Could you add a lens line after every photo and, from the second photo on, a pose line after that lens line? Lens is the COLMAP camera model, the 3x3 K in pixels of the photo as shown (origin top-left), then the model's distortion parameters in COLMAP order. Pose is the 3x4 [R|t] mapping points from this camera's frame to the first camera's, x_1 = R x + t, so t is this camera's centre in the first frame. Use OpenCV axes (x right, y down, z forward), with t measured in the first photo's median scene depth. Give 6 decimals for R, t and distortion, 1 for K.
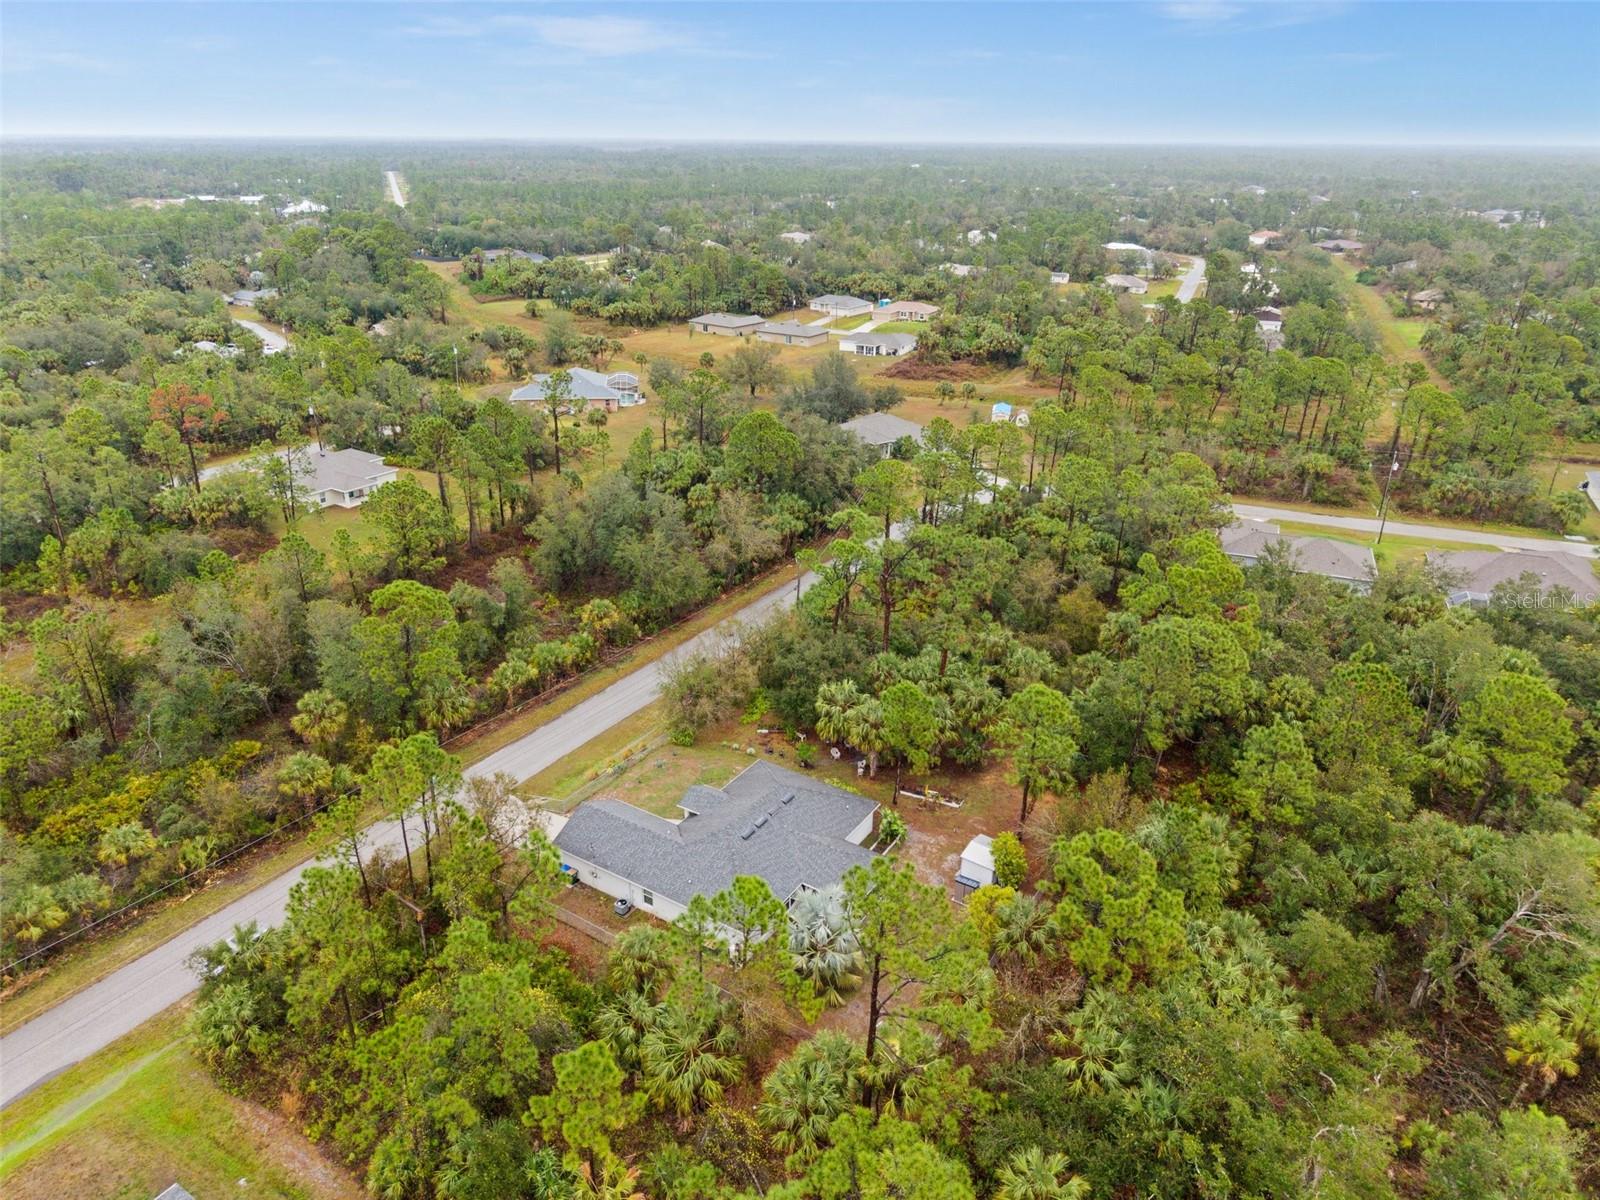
lens RADIAL K [[1051.5, 0, 800.0], [0, 1051.5, 600.0], [0, 0, 1]] dist [0.040217, -0.035472]
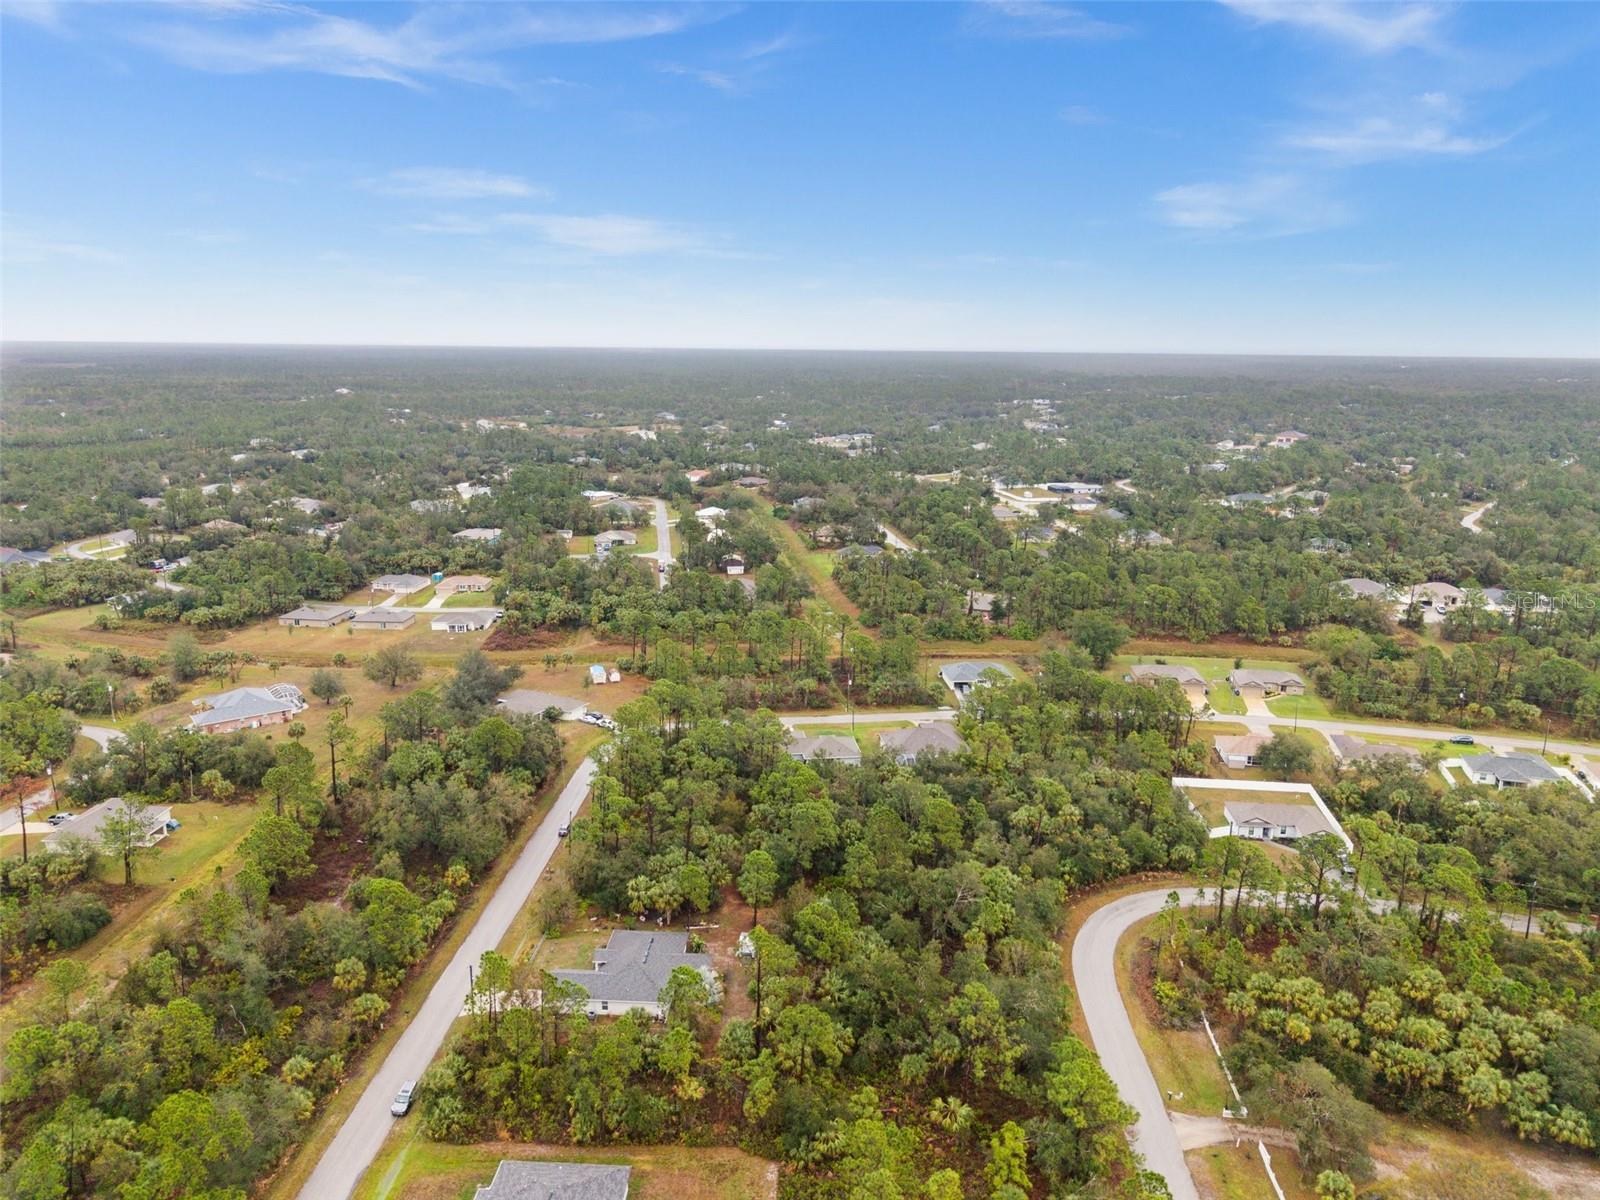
lens RADIAL K [[1051.5, 0, 800.0], [0, 1051.5, 600.0], [0, 0, 1]] dist [0.040217, -0.035472]
pose [[0.867786, -0.113181, 0.483878, -0.428062], [0.195854, 0.972800, -0.123702, -0.083827], [-0.456716, 0.202116, 0.866349, -0.623216]]
